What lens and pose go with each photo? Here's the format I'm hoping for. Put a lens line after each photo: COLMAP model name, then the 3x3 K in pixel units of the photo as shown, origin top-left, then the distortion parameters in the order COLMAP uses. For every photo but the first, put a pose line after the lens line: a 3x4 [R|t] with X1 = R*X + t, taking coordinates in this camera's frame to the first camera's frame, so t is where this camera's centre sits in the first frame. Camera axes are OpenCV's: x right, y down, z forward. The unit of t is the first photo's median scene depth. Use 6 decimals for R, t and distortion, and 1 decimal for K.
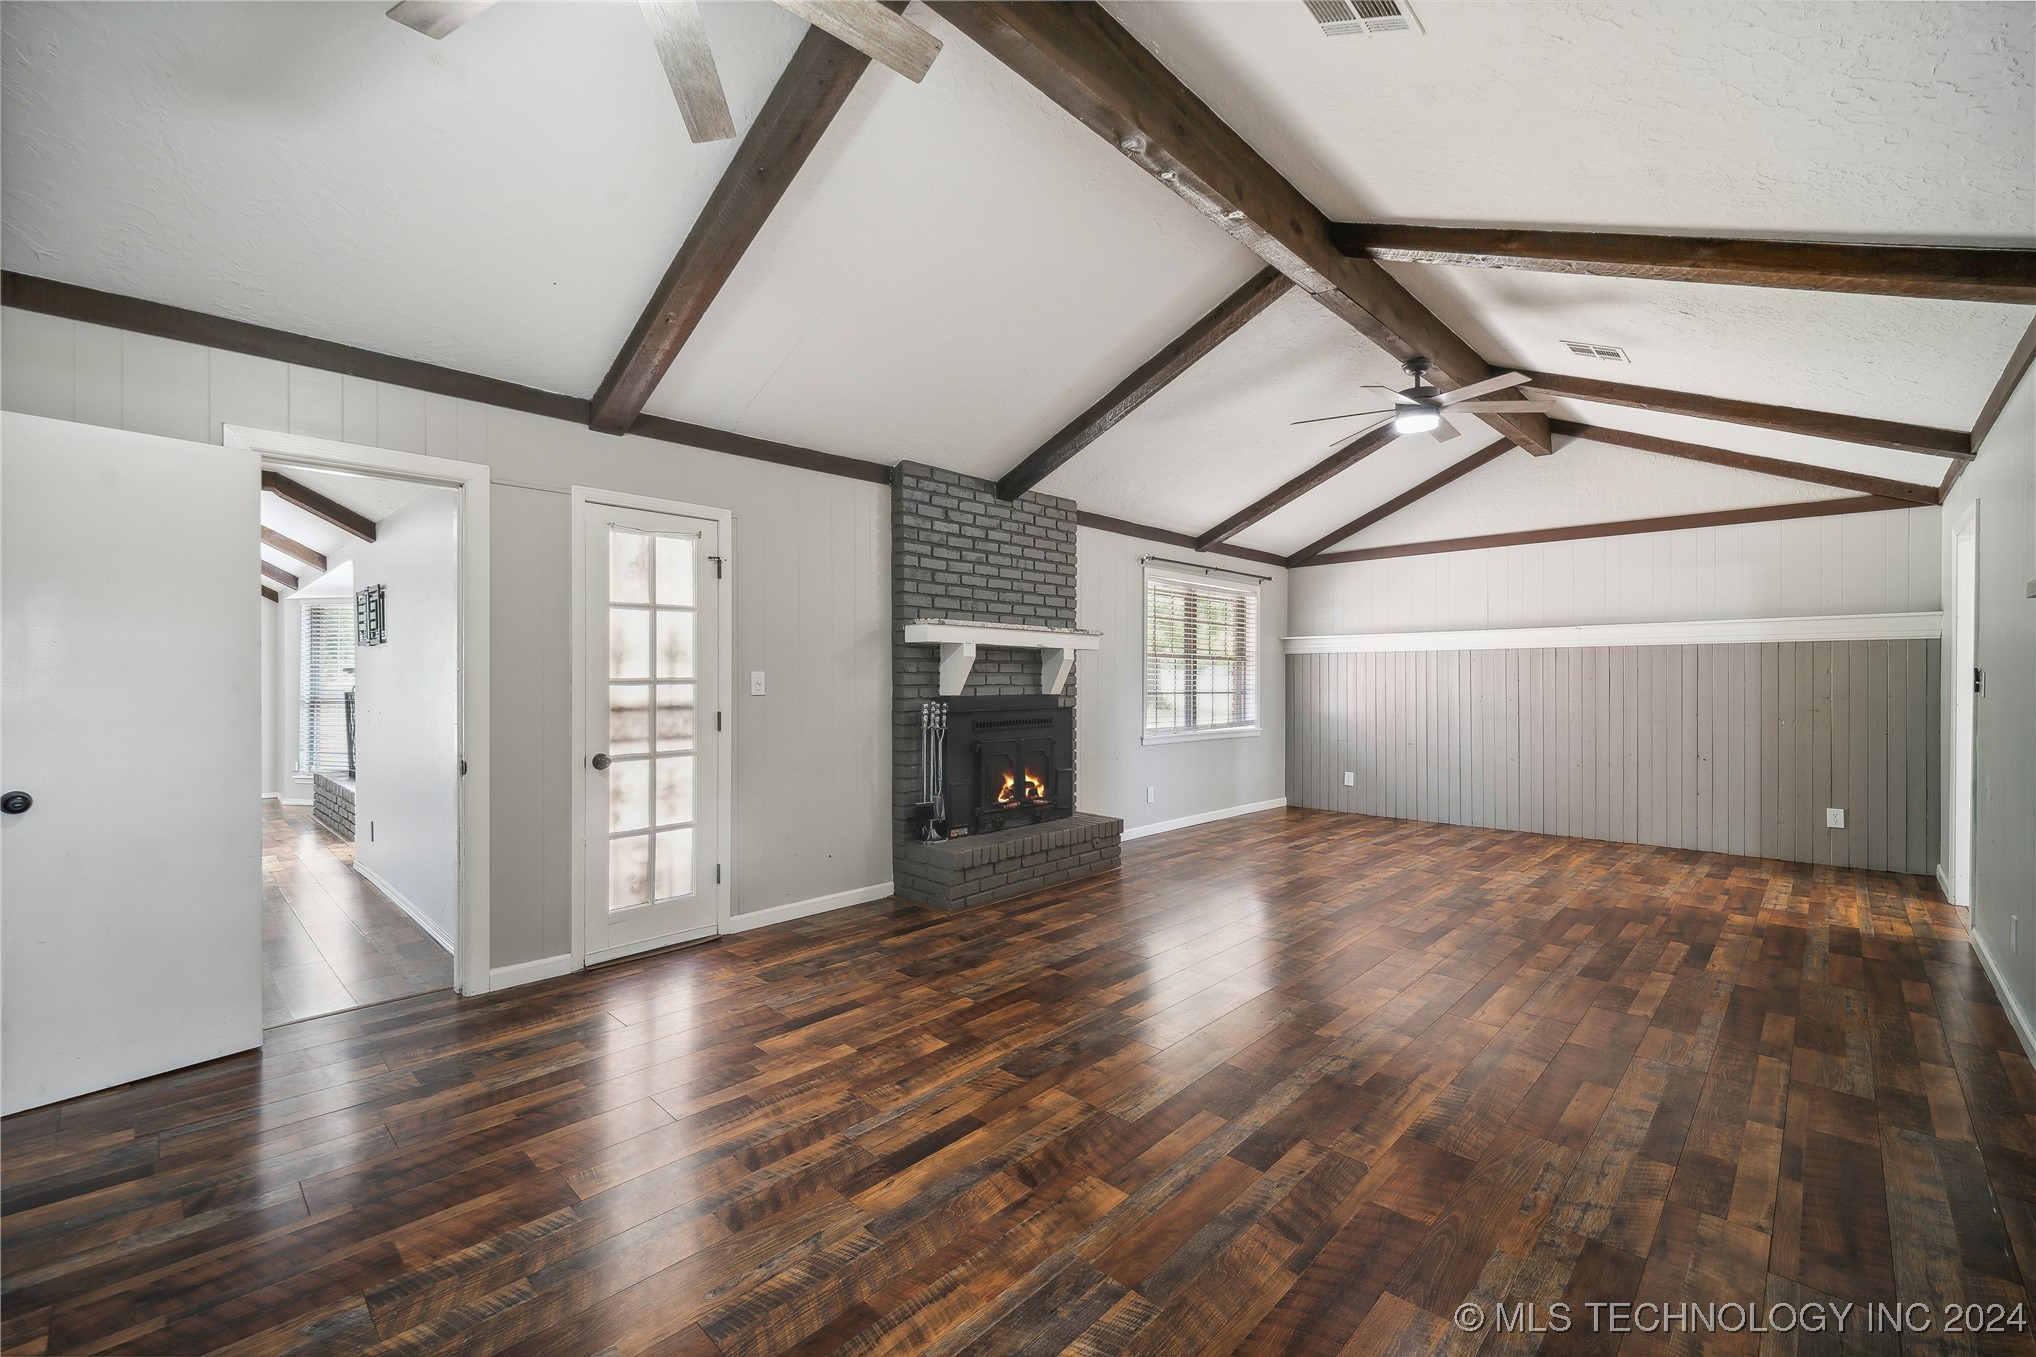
lens RADIAL K [[859.5, 0, 1010.4], [0, 859.5, 676.2], [0, 0, 1]] dist [0.010491, -0.001850]
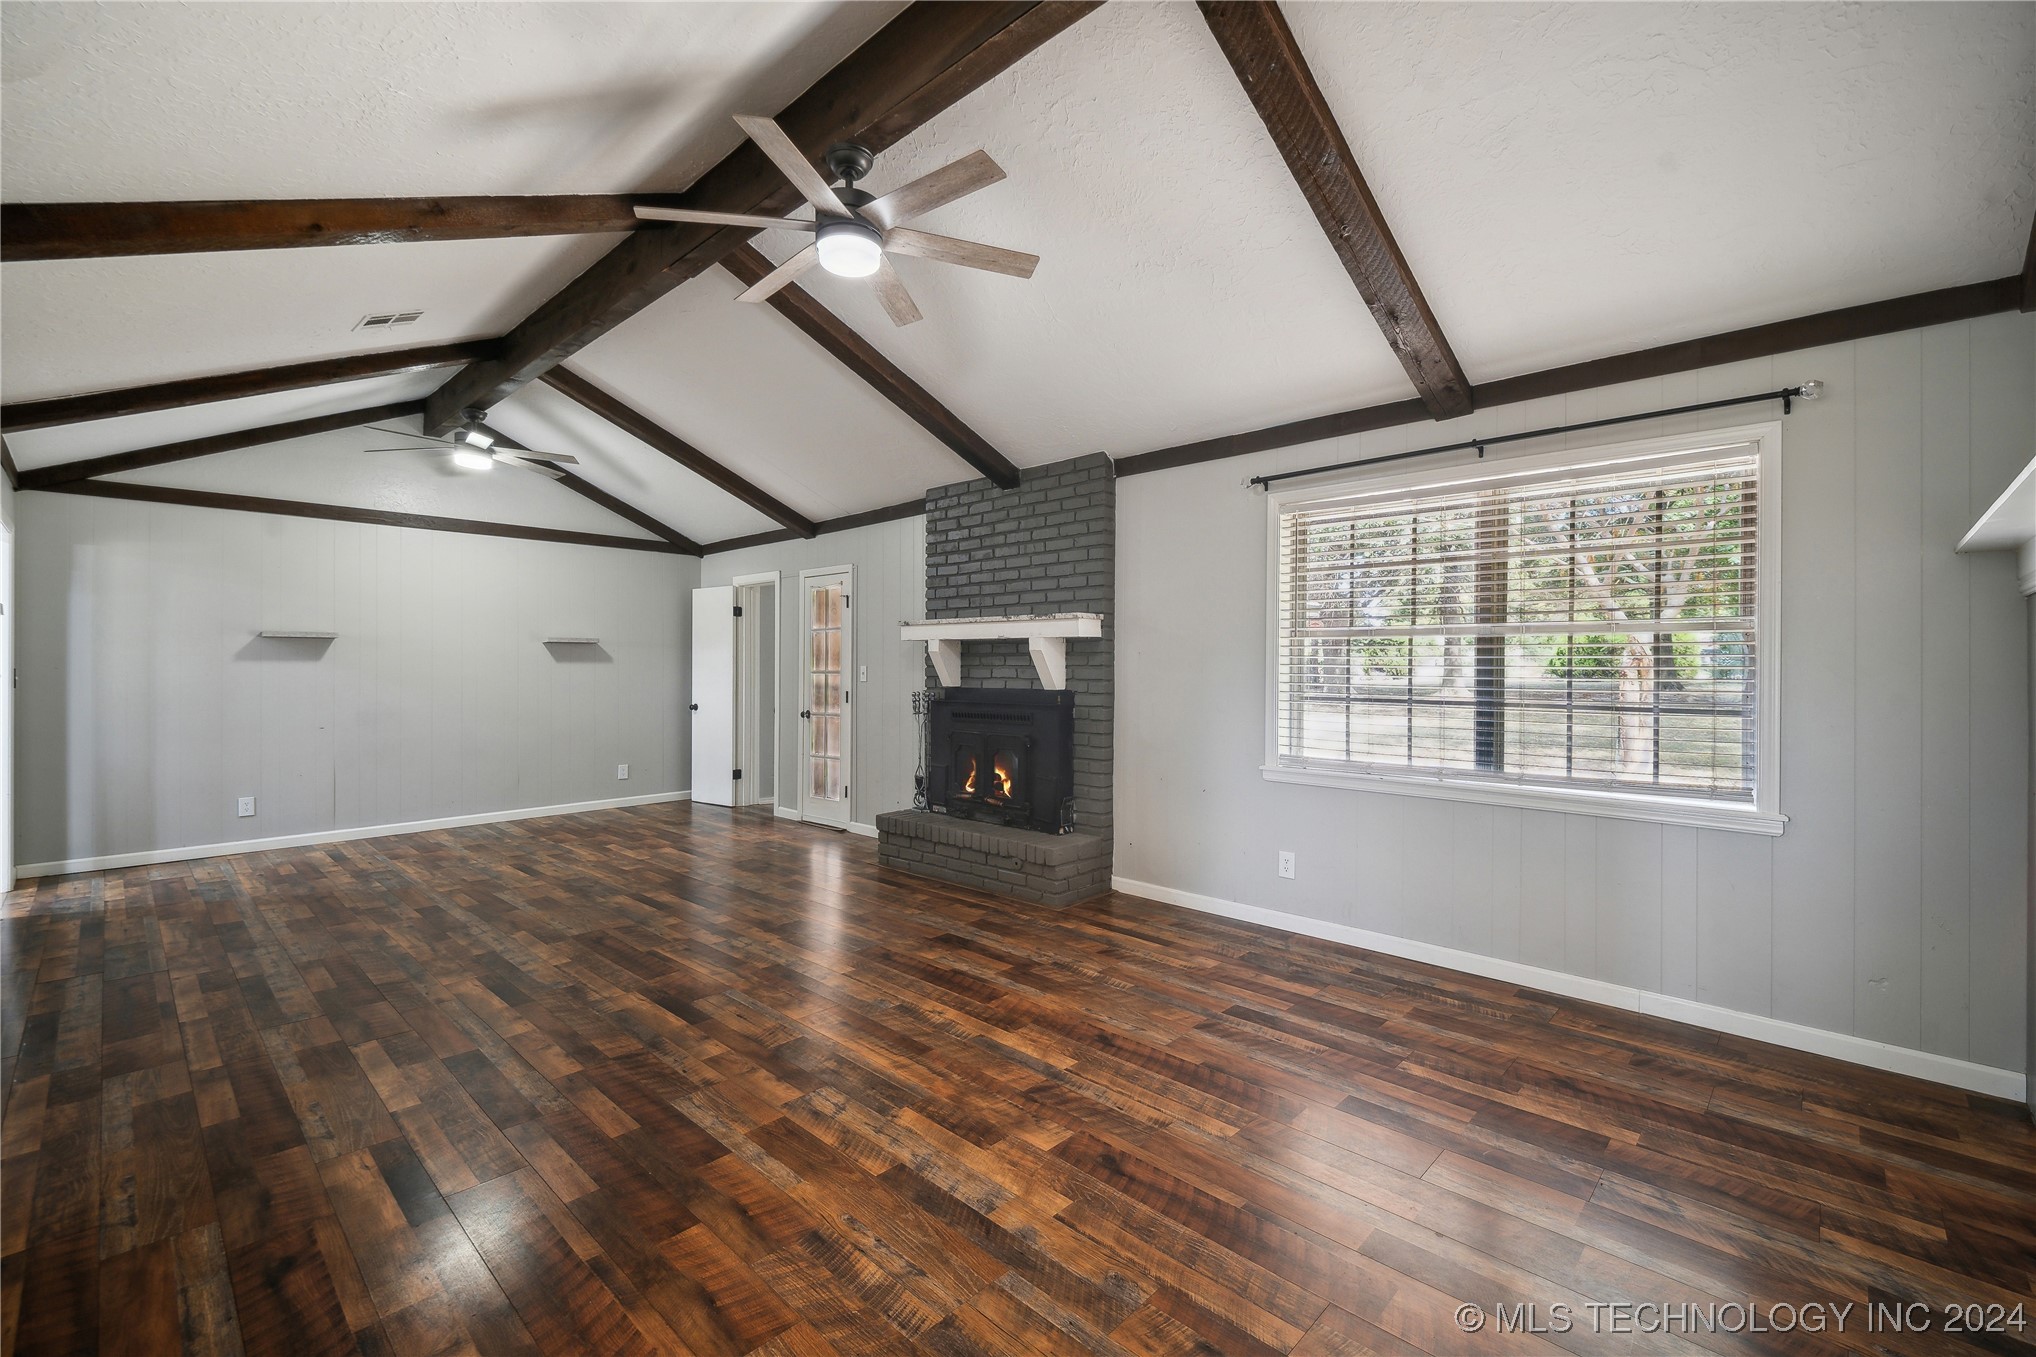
lens RADIAL K [[859.5, 0, 998.6], [0, 859.5, 669.4], [0, 0, 1]] dist [0.010491, -0.001850]
pose [[-0.008075, 0.004018, -0.999959, 1.031116], [0.000774, 0.999992, 0.004012, -0.003971], [0.999967, -0.000742, -0.008078, 1.059994]]
